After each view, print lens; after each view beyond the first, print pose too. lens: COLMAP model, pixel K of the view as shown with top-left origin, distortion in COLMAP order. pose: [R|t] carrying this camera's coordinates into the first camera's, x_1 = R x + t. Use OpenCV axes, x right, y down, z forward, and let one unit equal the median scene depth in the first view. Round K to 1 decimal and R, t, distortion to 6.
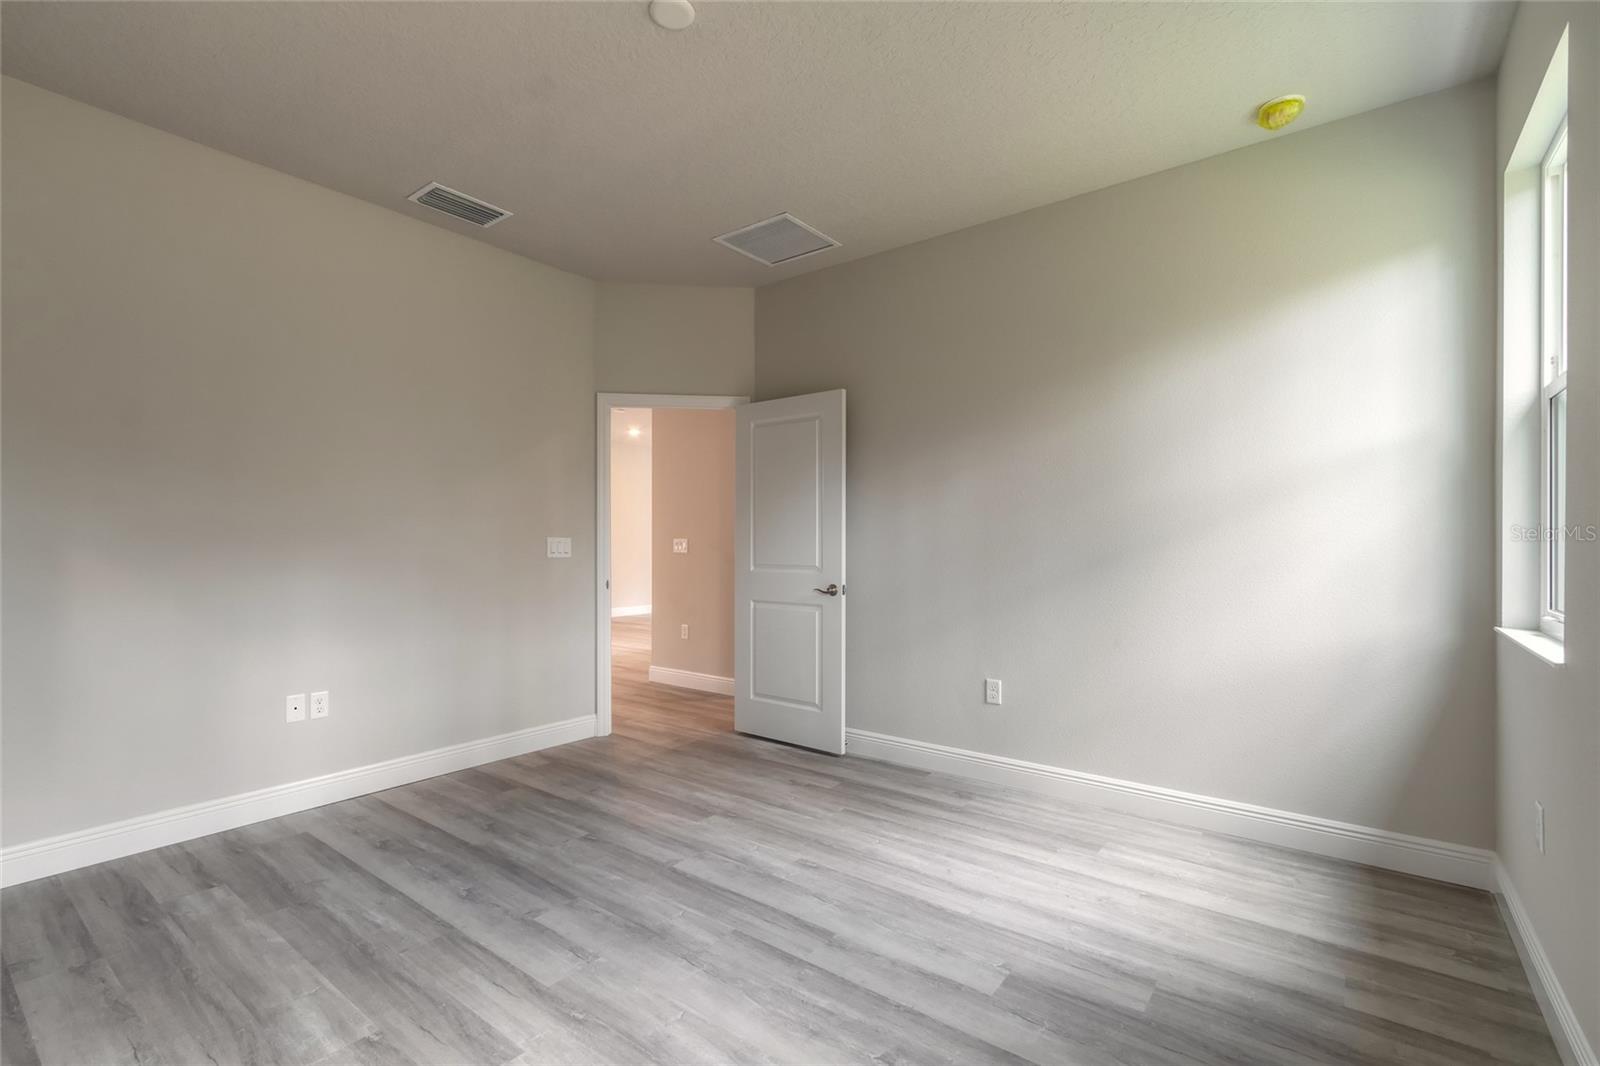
lens RADIAL K [[723.2, 0, 775.4], [0, 723.2, 539.4], [0, 0, 1]] dist [0.011610, -0.004503]
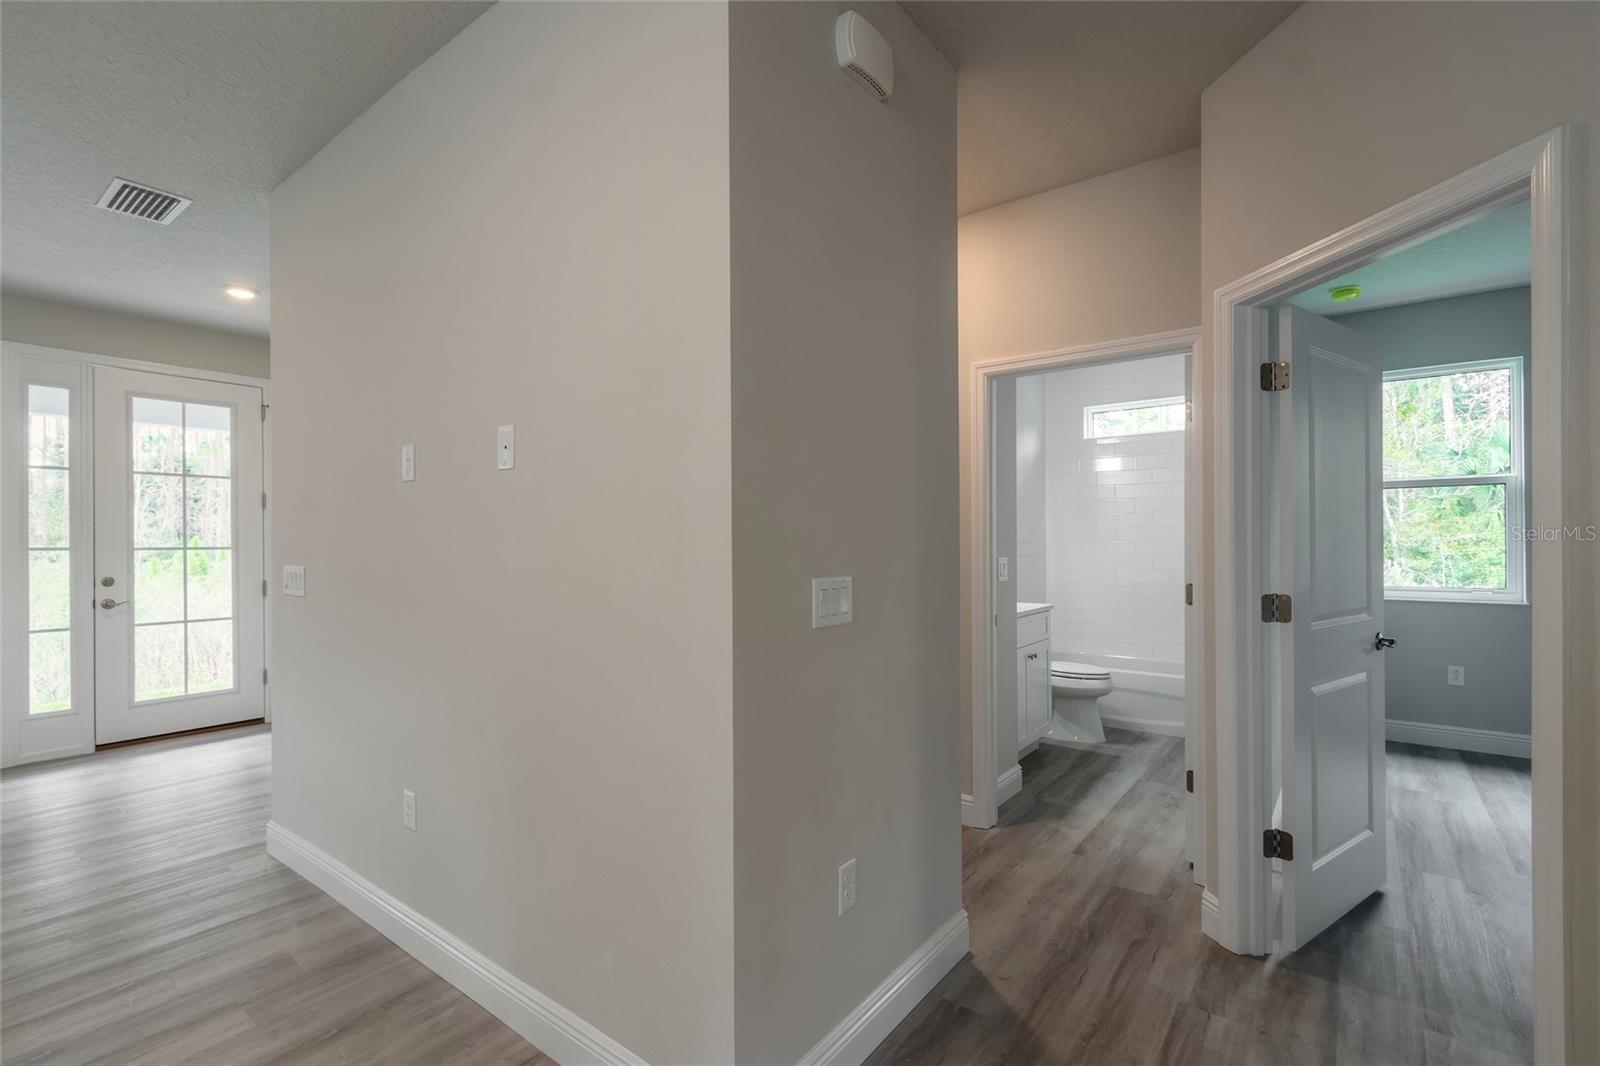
lens RADIAL K [[723.2, 0, 775.4], [0, 723.2, 539.4], [0, 0, 1]] dist [0.011610, -0.004503]
pose [[0.000627, 0.001958, 0.999998, -1.070196], [0.000957, 0.999998, -0.001958, -0.040677], [-0.999999, 0.000958, 0.000625, 2.584120]]
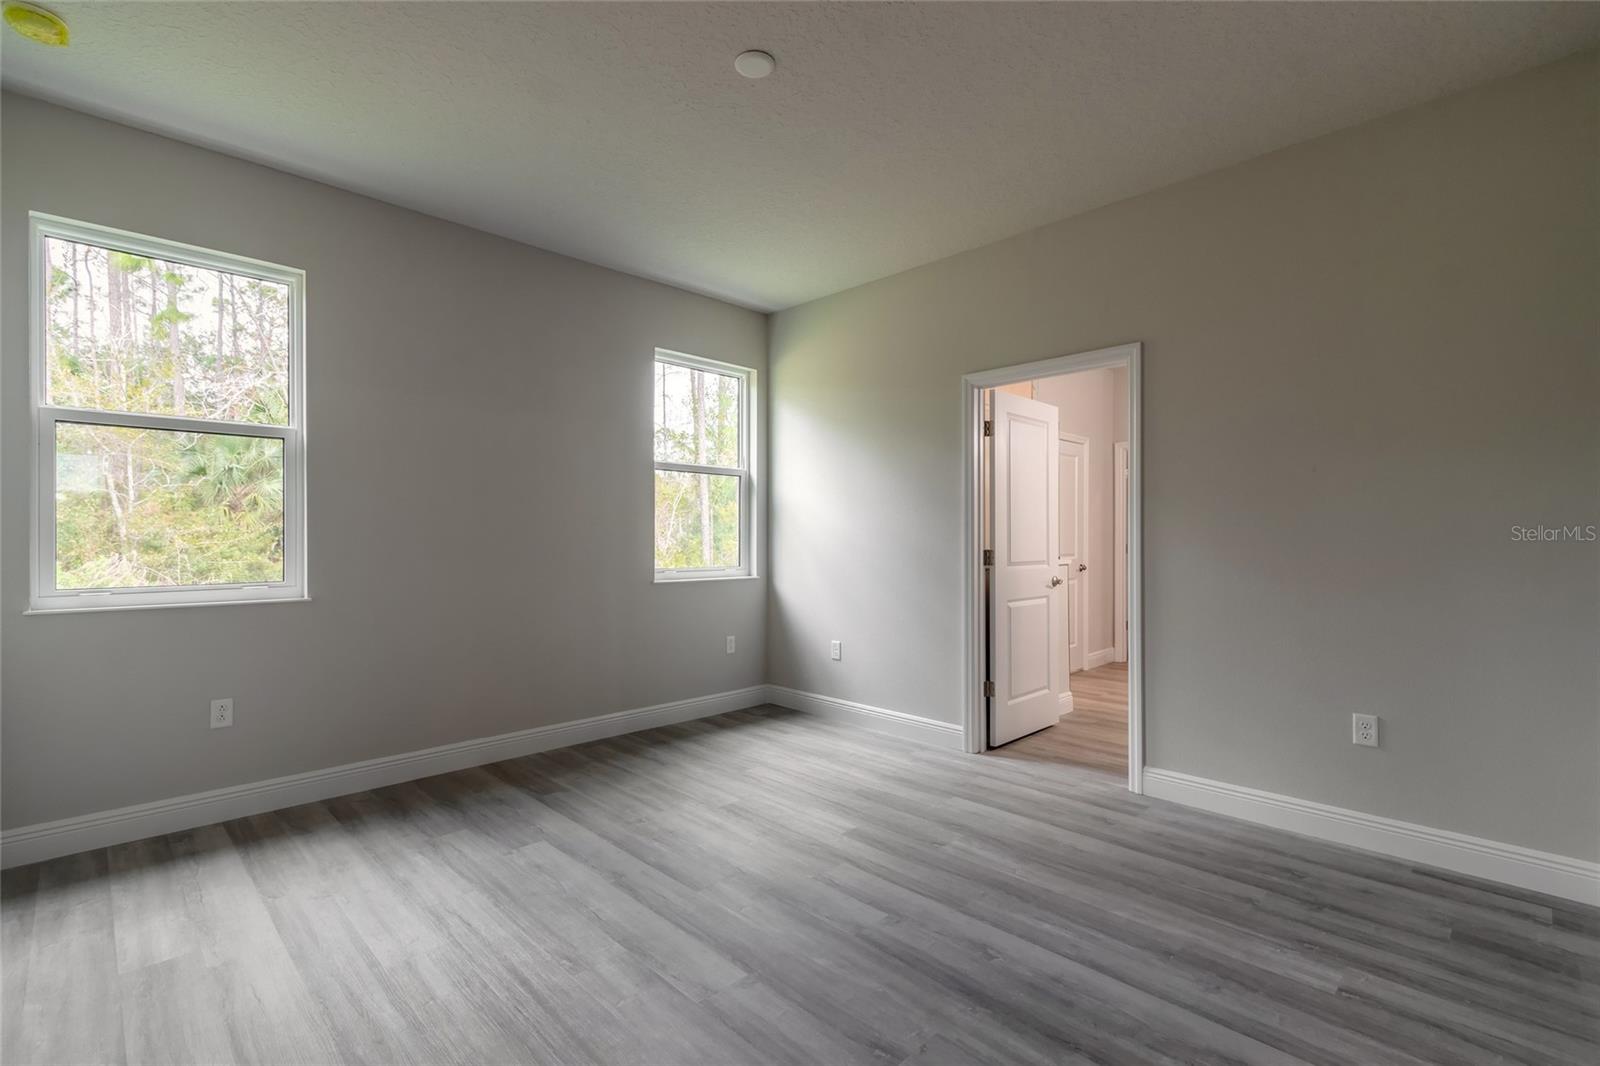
lens RADIAL K [[723.2, 0, 775.4], [0, 723.2, 539.4], [0, 0, 1]] dist [0.011610, -0.004503]
pose [[-0.991018, -0.002463, 0.133707, -0.300473], [-0.002702, 0.999995, -0.001607, 0.006709], [-0.133702, -0.001954, -0.991020, 1.944774]]
